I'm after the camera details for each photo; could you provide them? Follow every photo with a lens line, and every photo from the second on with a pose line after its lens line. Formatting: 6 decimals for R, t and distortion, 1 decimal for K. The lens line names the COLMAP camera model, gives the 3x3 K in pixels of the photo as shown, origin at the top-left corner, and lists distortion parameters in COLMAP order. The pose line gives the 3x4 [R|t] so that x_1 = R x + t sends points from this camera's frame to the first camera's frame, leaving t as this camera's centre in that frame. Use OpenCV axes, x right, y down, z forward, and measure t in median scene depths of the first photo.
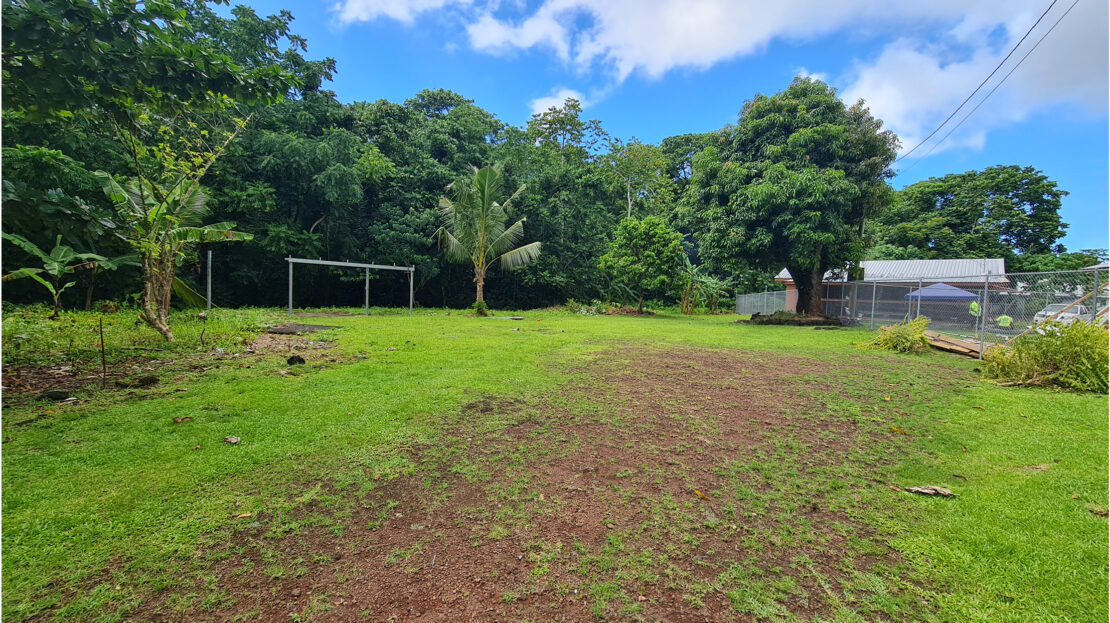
lens RADIAL K [[451.8, 0, 554.6], [0, 451.8, 308.9], [0, 0, 1]] dist [0.000201, 0.000106]
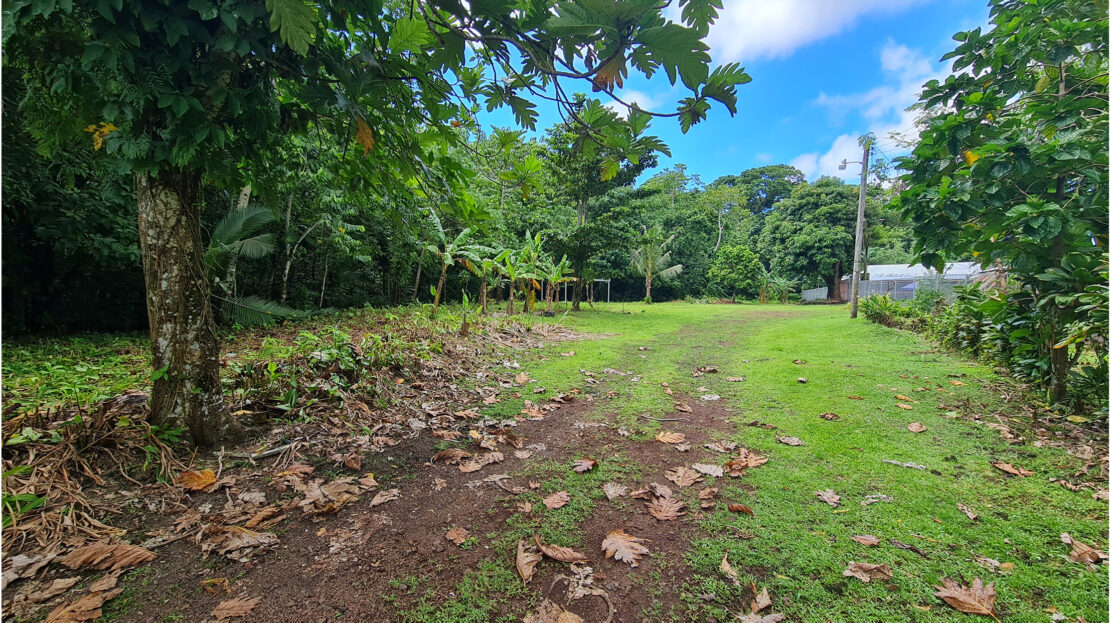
lens RADIAL K [[451.8, 0, 557.4], [0, 451.8, 313.4], [0, 0, 1]] dist [0.000201, 0.000106]
pose [[0.989916, -0.017790, -0.140537, -0.304506], [0.018657, 0.999814, 0.004855, 0.039602], [0.140425, -0.007428, 0.990064, -1.017237]]
